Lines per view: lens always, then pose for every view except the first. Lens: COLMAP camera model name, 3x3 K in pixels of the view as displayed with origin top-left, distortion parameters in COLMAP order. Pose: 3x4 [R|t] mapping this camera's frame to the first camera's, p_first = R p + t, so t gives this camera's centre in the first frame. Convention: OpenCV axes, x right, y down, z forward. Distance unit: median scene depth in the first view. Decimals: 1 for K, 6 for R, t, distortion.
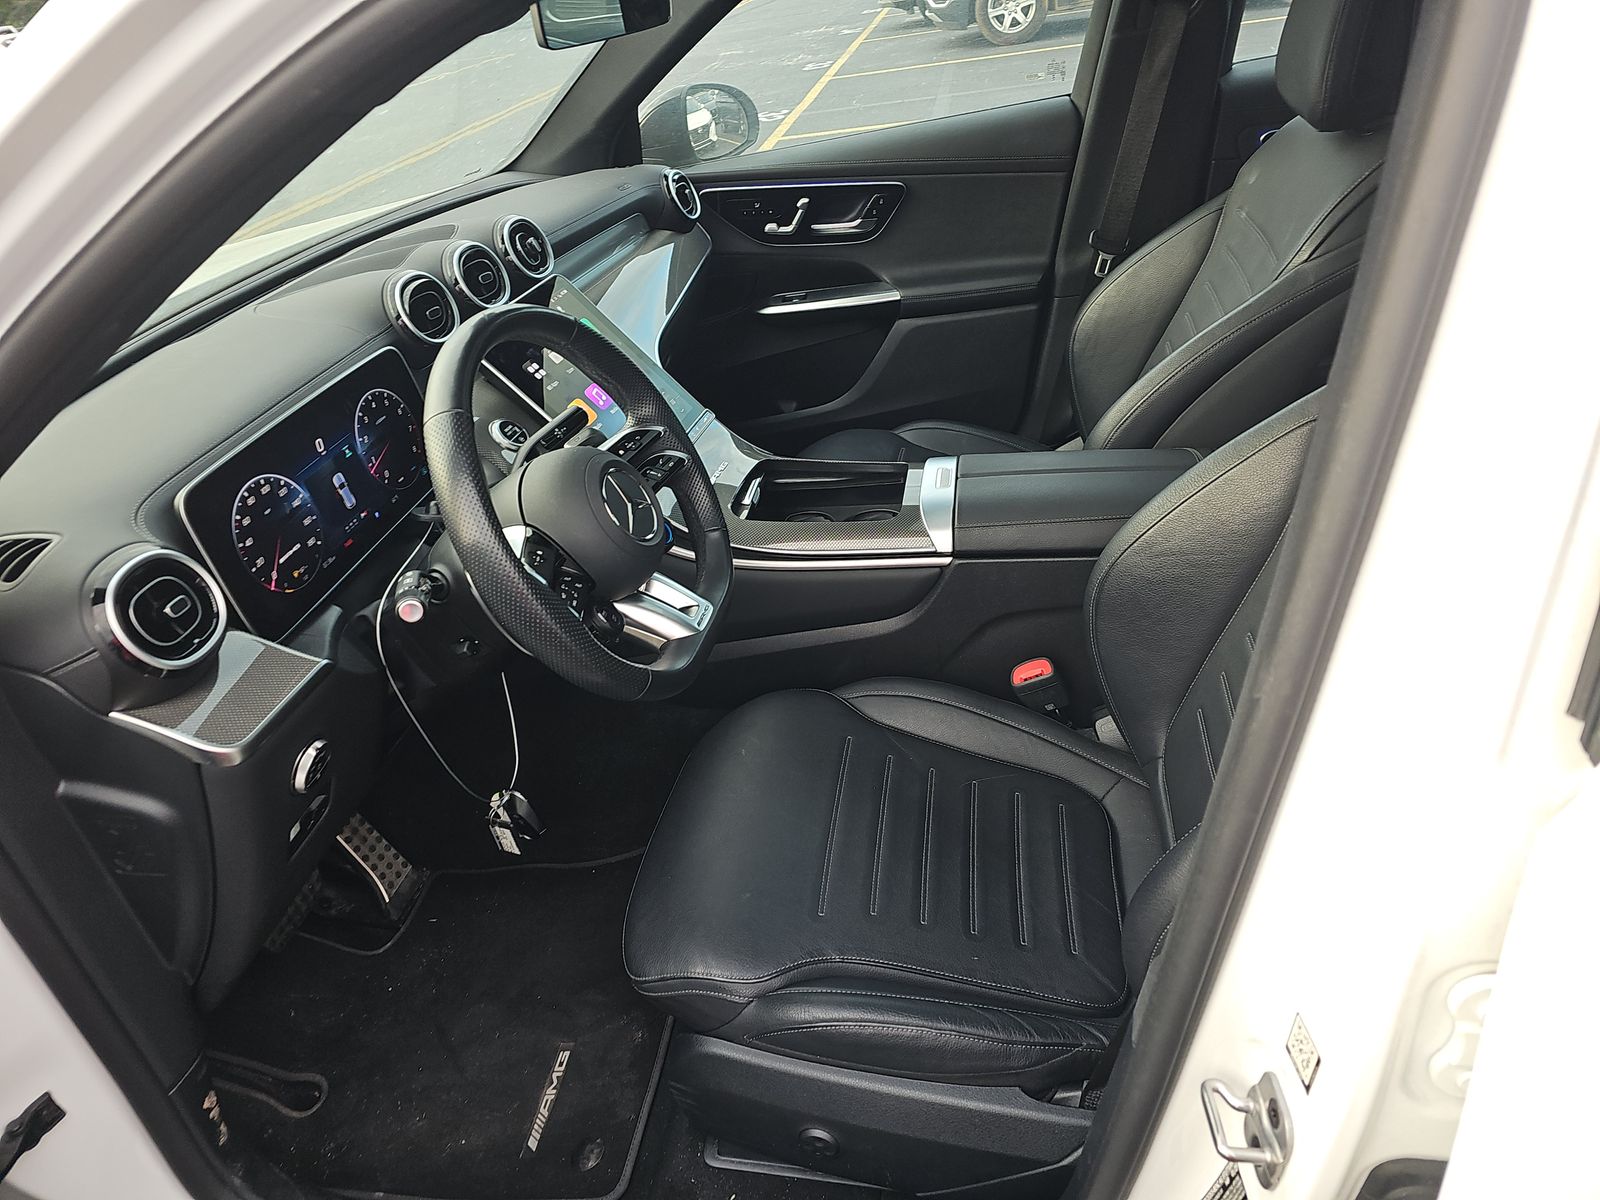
lens RADIAL K [[1094.1, 0, 800.0], [0, 1094.1, 600.0], [0, 0, 1]] dist [0.023243, -0.055562]
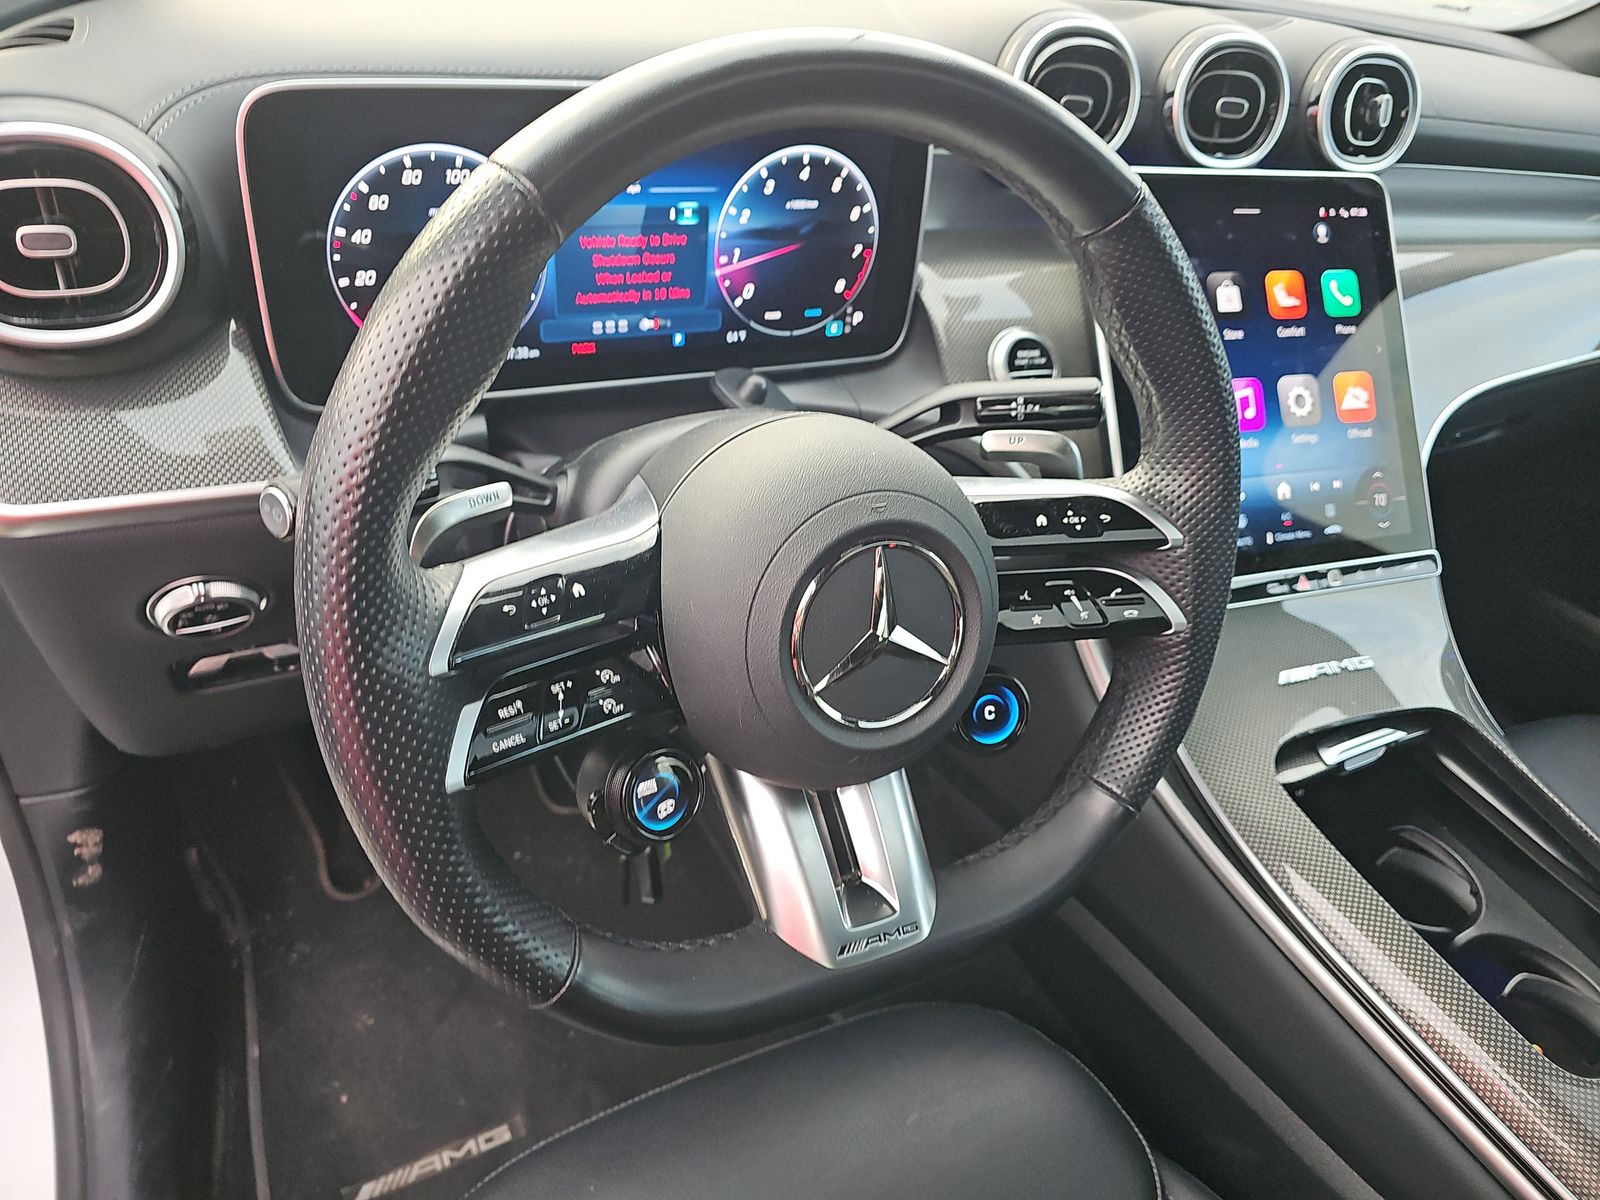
lens RADIAL K [[1094.1, 0, 800.0], [0, 1094.1, 600.0], [0, 0, 1]] dist [0.023243, -0.055562]
pose [[0.565919, 0.654194, -0.501762, 0.019154], [-0.599712, 0.744262, 0.293971, -0.165320], [0.565757, 0.134549, 0.813521, 0.540946]]
